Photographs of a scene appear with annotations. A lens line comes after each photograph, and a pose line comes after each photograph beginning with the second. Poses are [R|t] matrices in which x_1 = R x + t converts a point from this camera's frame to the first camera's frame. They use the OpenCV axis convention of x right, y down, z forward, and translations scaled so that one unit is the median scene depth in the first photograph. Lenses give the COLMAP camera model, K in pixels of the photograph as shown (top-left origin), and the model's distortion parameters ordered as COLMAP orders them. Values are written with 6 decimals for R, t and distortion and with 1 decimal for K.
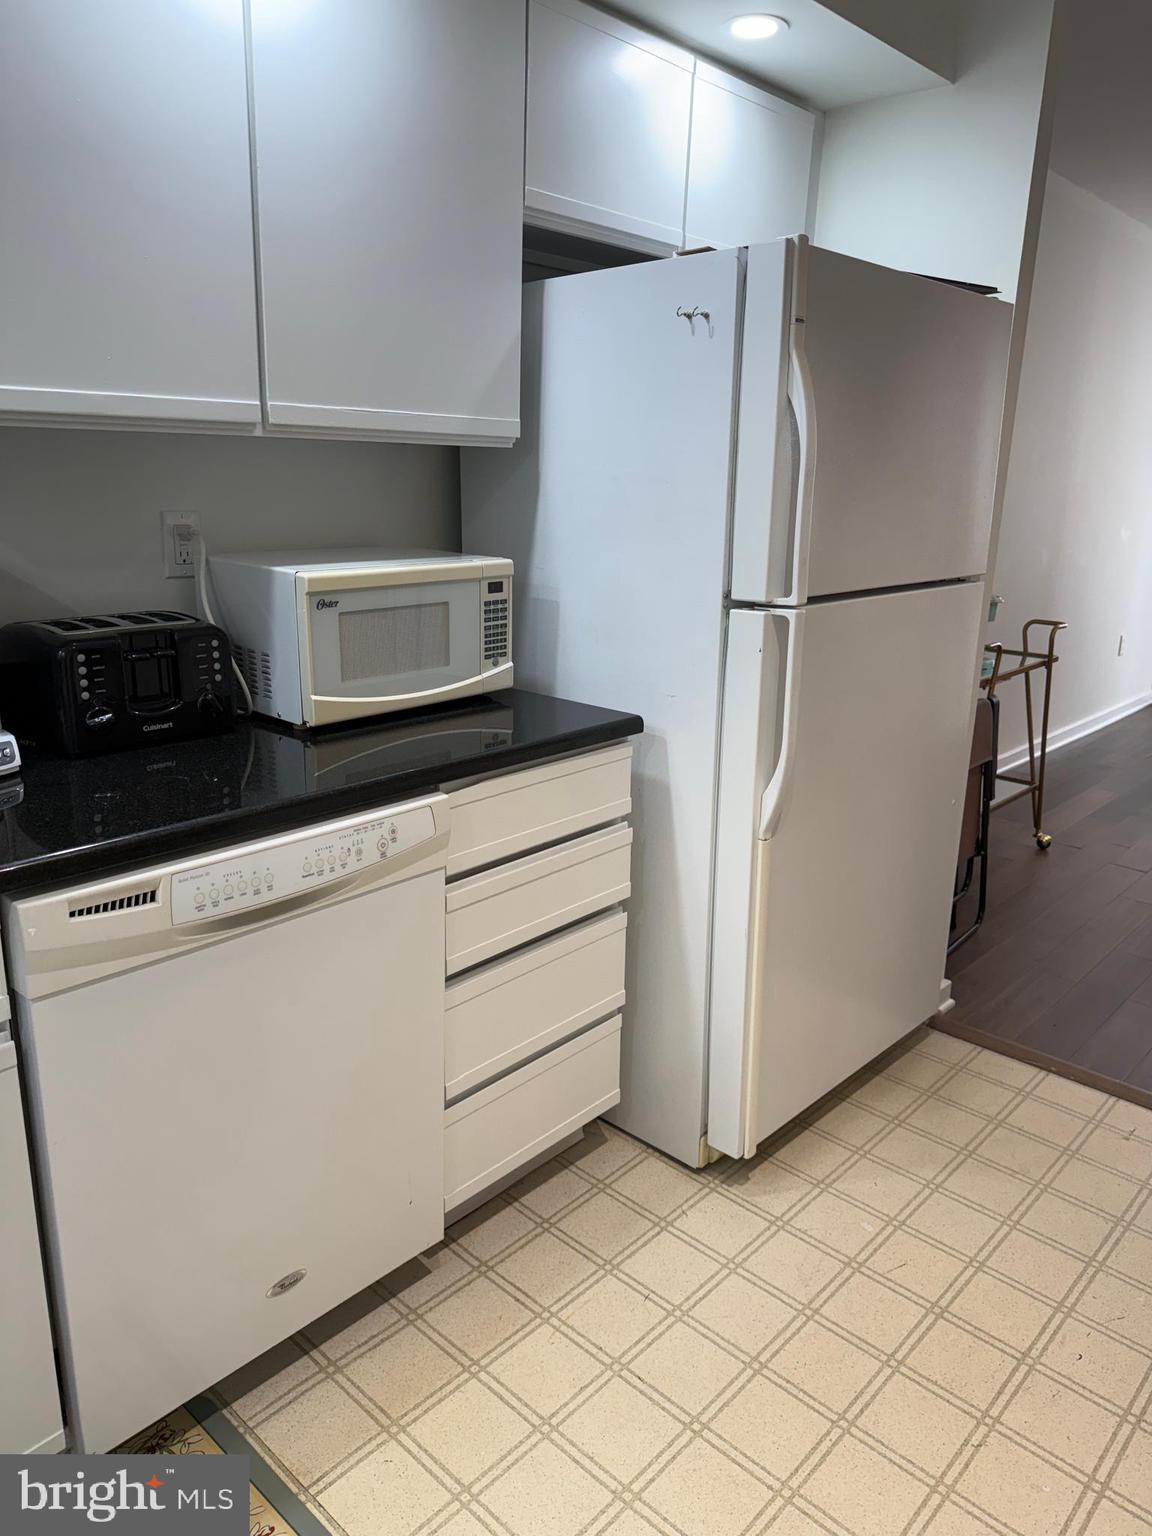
lens RADIAL K [[1079.9, 0, 579.5], [0, 1079.9, 769.5], [0, 0, 1]] dist [0.019225, -0.023962]
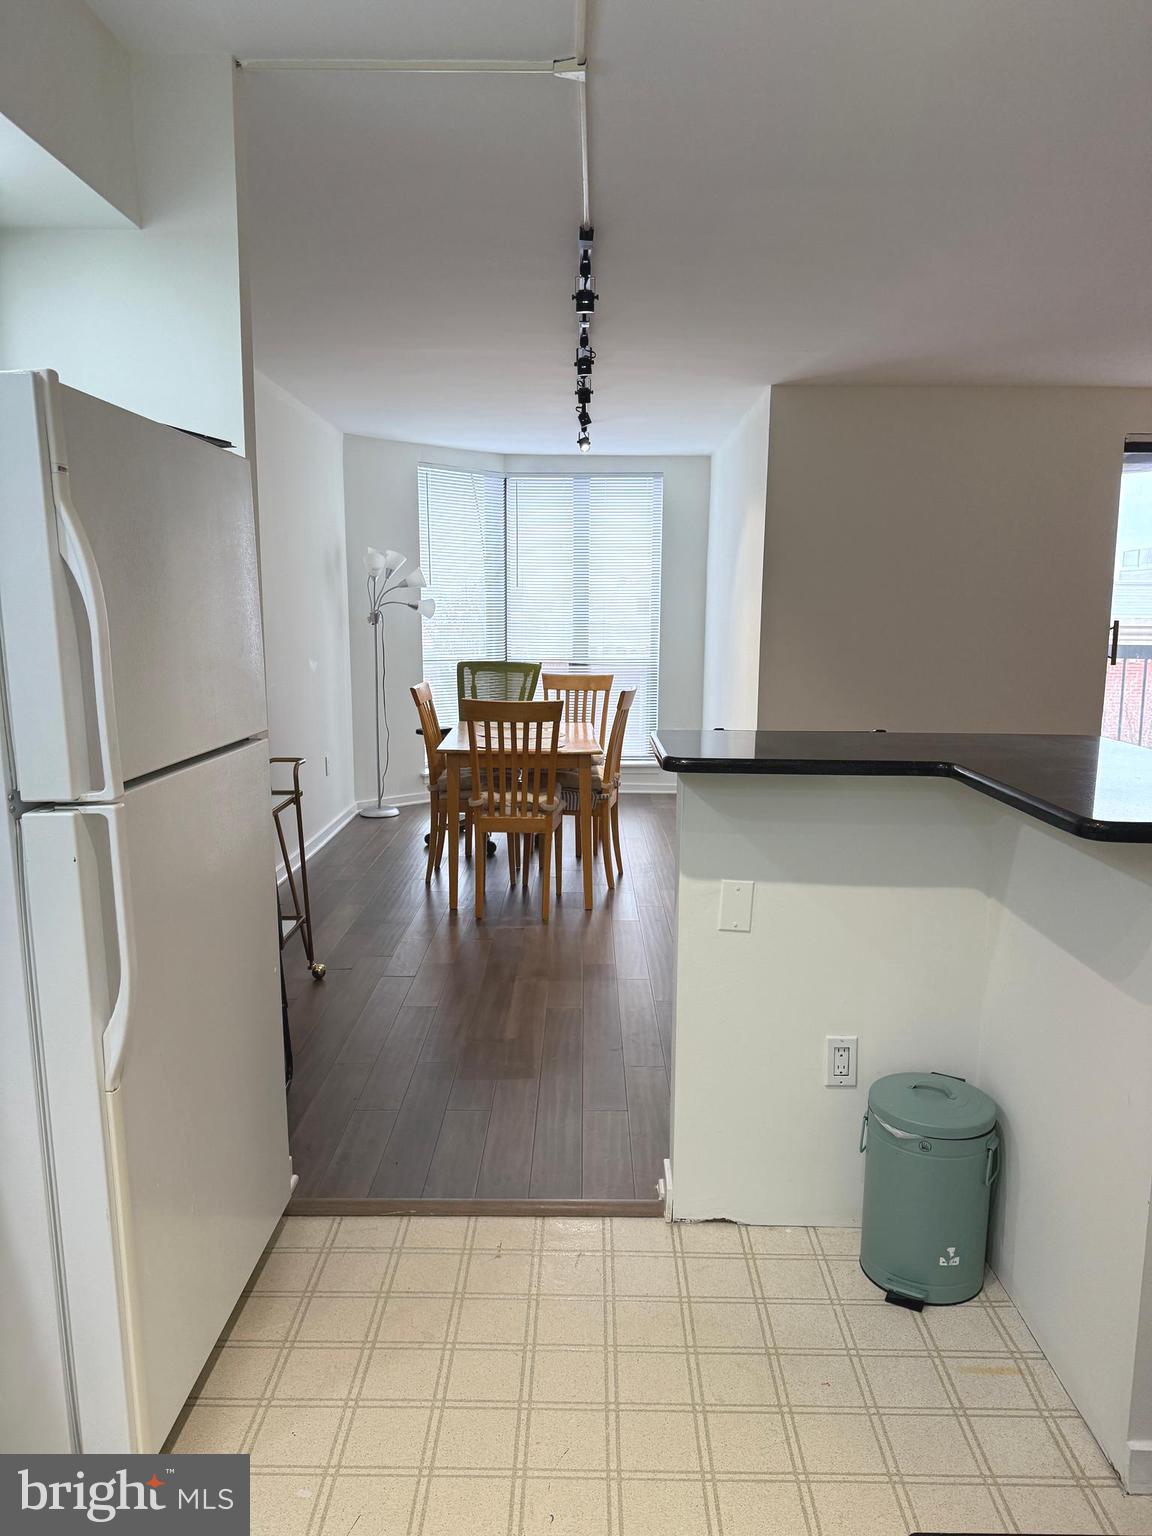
lens RADIAL K [[1079.9, 0, 577.0], [0, 1079.9, 768.4], [0, 0, 1]] dist [0.019225, -0.023962]
pose [[0.733969, -0.117429, 0.668955, -0.078283], [0.189279, 0.981284, -0.035419, -0.067162], [-0.652275, 0.152615, 0.742459, 0.124645]]
